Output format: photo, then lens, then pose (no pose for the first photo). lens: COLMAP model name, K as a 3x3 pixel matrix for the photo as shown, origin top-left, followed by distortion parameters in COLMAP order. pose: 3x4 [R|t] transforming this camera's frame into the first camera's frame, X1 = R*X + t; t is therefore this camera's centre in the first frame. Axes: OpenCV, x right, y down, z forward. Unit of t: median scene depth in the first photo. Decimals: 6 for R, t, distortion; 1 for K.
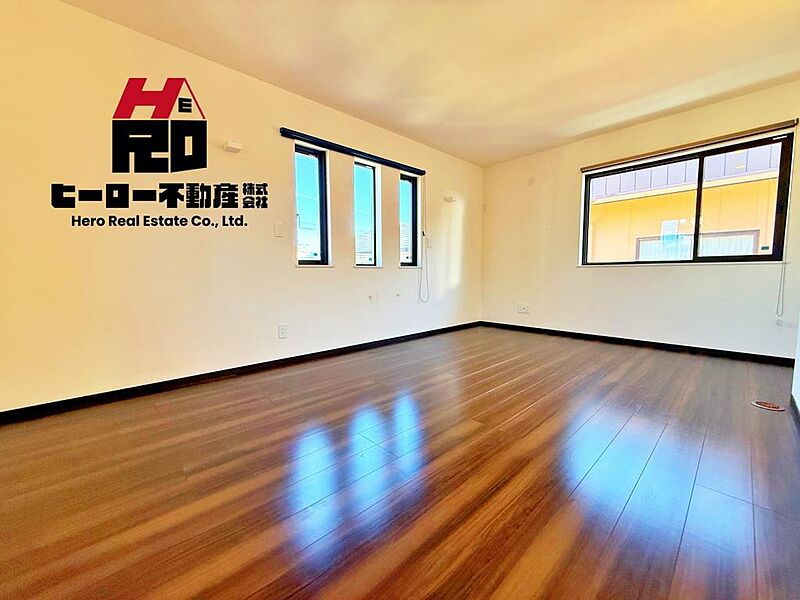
lens RADIAL K [[319.5, 0, 397.8], [0, 319.5, 298.4], [0, 0, 1]] dist [-0.001538, -0.000041]
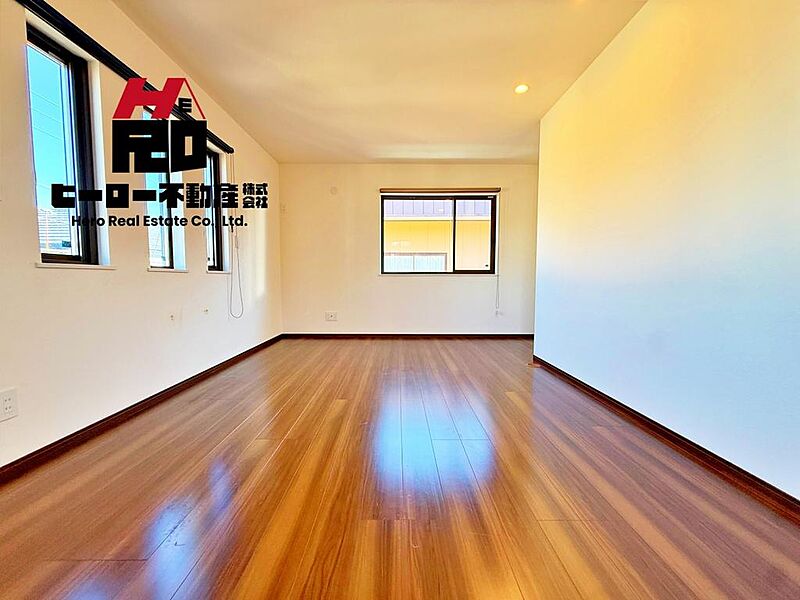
lens RADIAL K [[319.5, 0, 397.8], [0, 319.5, 298.4], [0, 0, 1]] dist [-0.001538, -0.000041]
pose [[0.681190, -0.035282, 0.731256, -0.247381], [0.051376, 0.998679, 0.000326, -0.017394], [-0.730302, 0.037346, 0.682103, 0.216331]]
